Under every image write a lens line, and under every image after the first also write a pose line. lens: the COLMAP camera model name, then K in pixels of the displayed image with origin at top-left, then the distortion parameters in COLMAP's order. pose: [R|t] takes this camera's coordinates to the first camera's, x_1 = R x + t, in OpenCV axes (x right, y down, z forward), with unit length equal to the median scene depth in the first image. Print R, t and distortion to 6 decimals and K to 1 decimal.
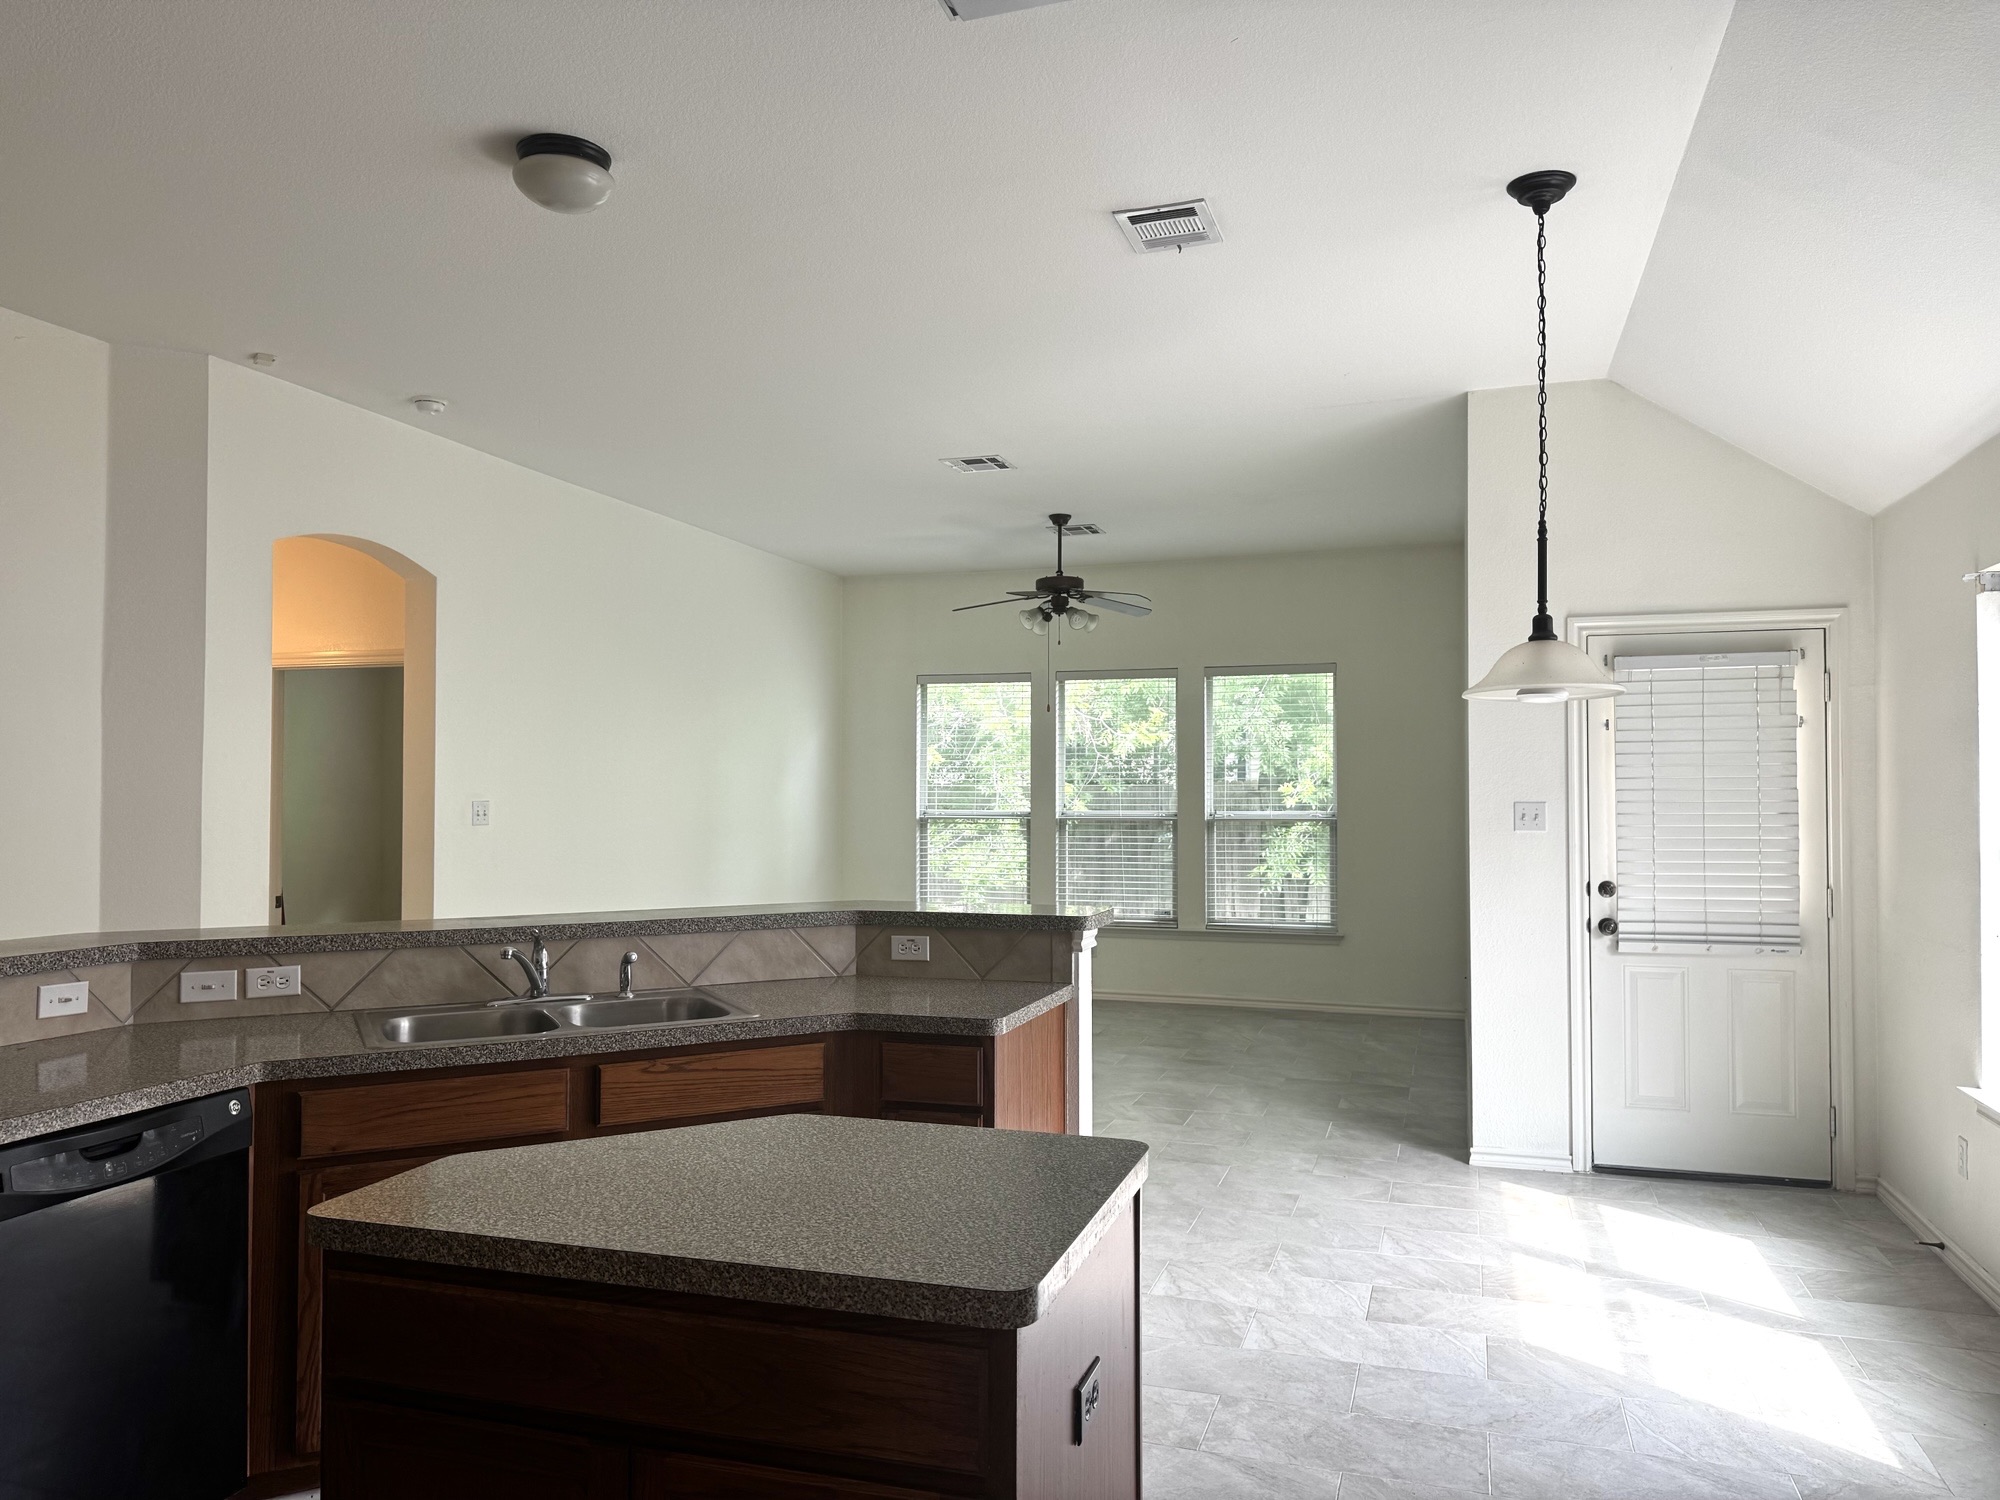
lens RADIAL K [[1418.4, 0, 996.1], [0, 1418.4, 754.8], [0, 0, 1]] dist [-0.004196, -0.002039]
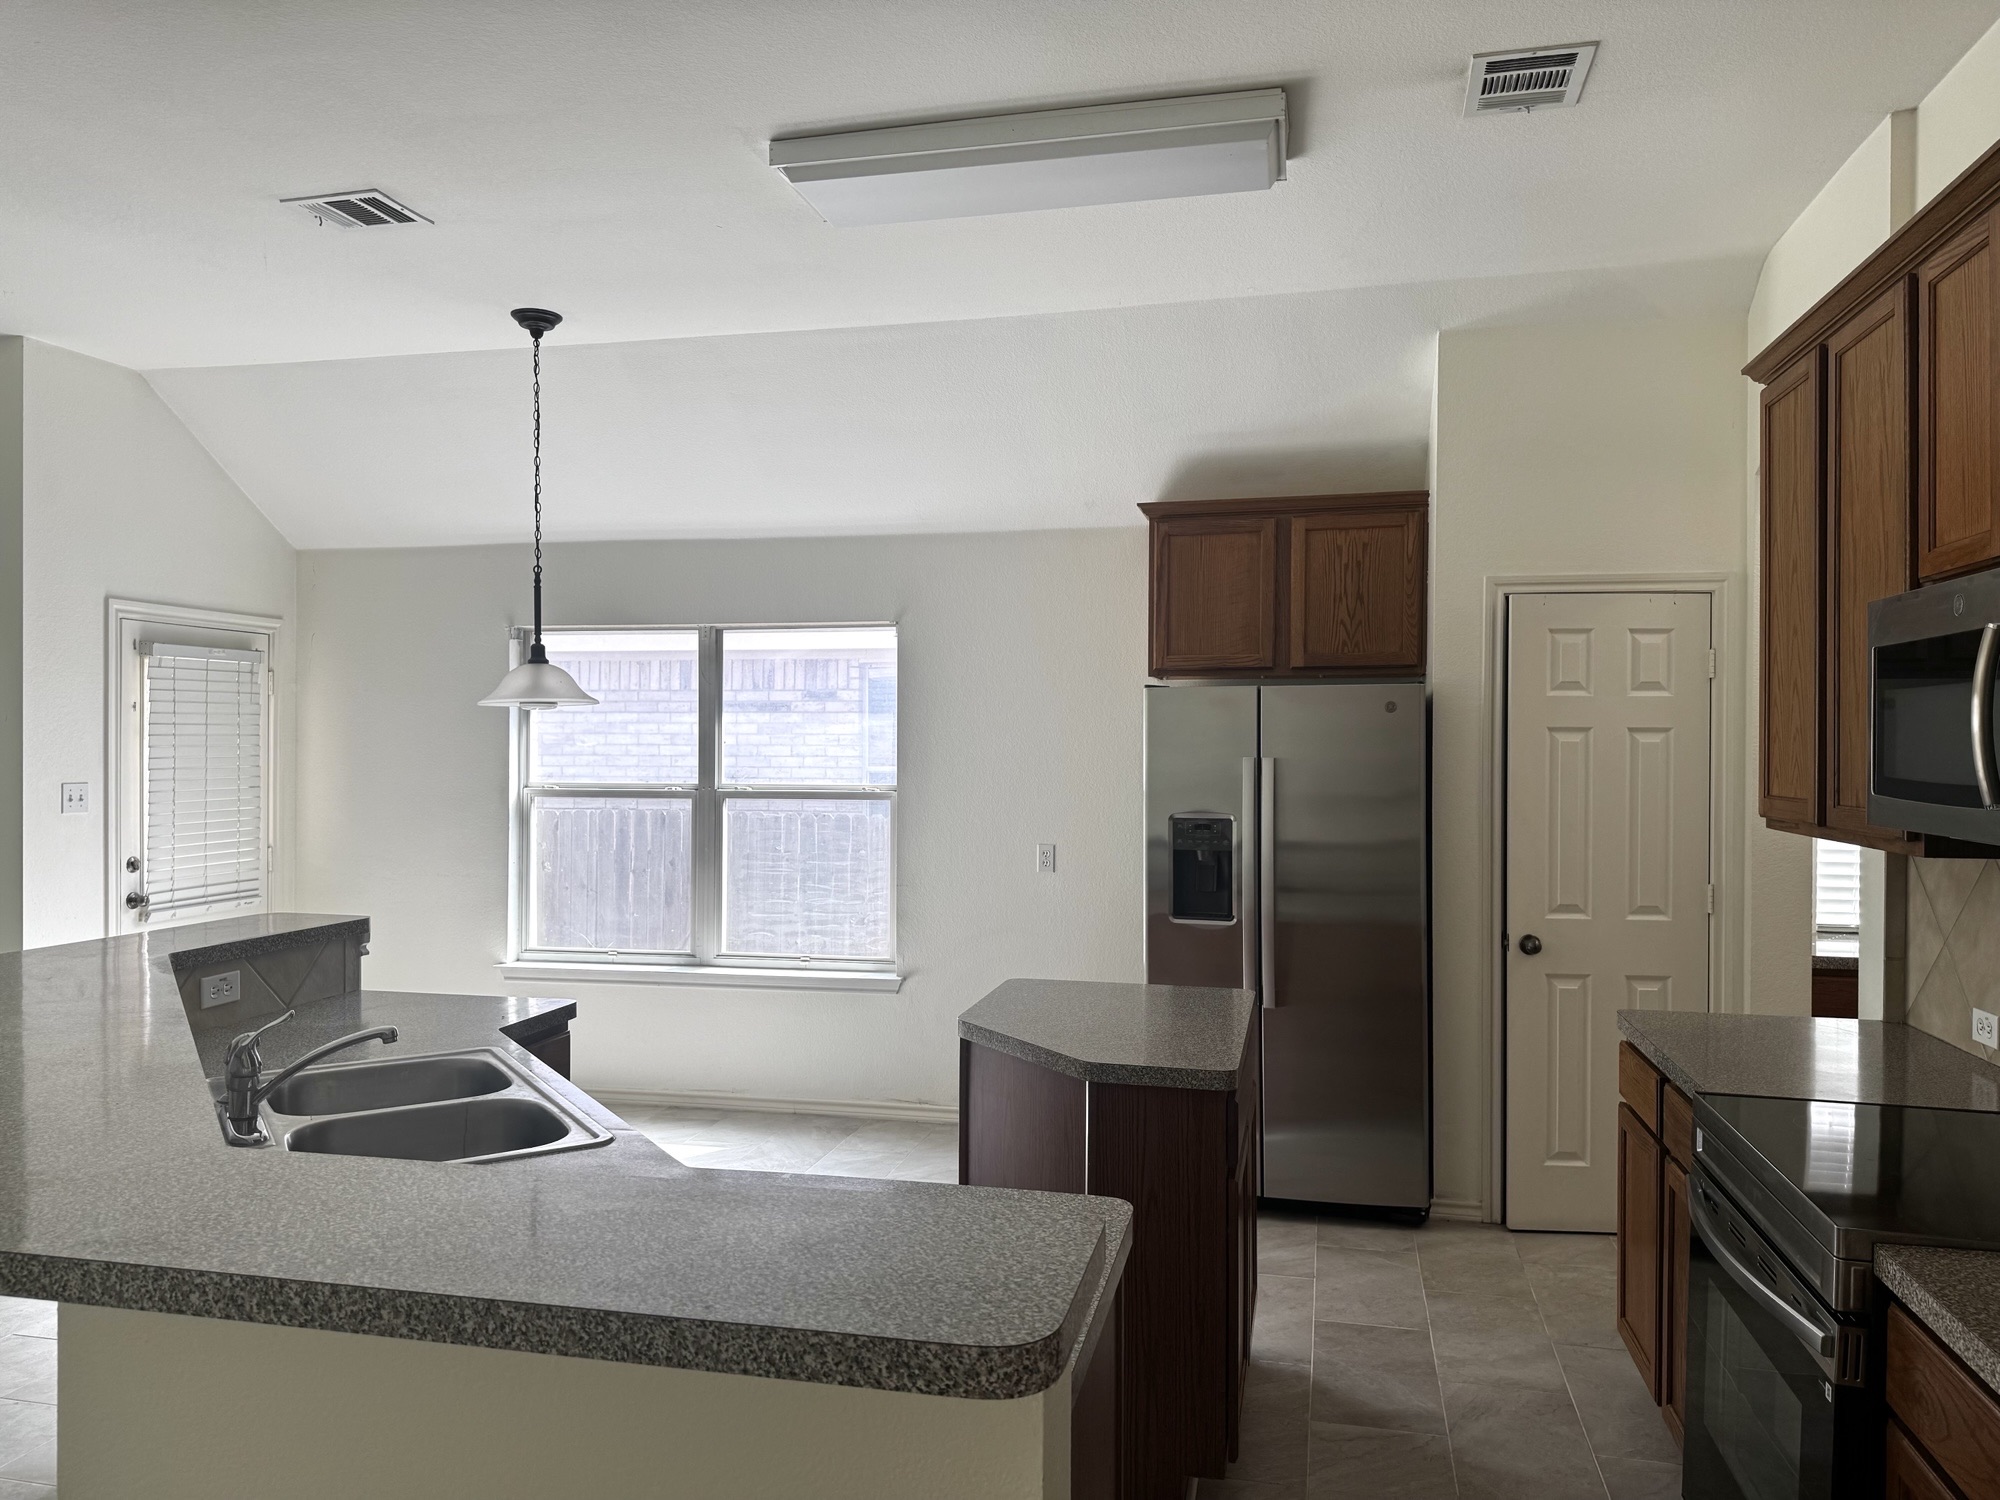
lens RADIAL K [[1418.4, 0, 994.4], [0, 1418.4, 746.5], [0, 0, 1]] dist [-0.004196, -0.002039]
pose [[-0.092908, -0.003307, 0.995669, -0.677844], [-0.028299, 0.999599, 0.000679, -0.010949], [-0.995272, -0.028113, -0.092964, 0.481518]]
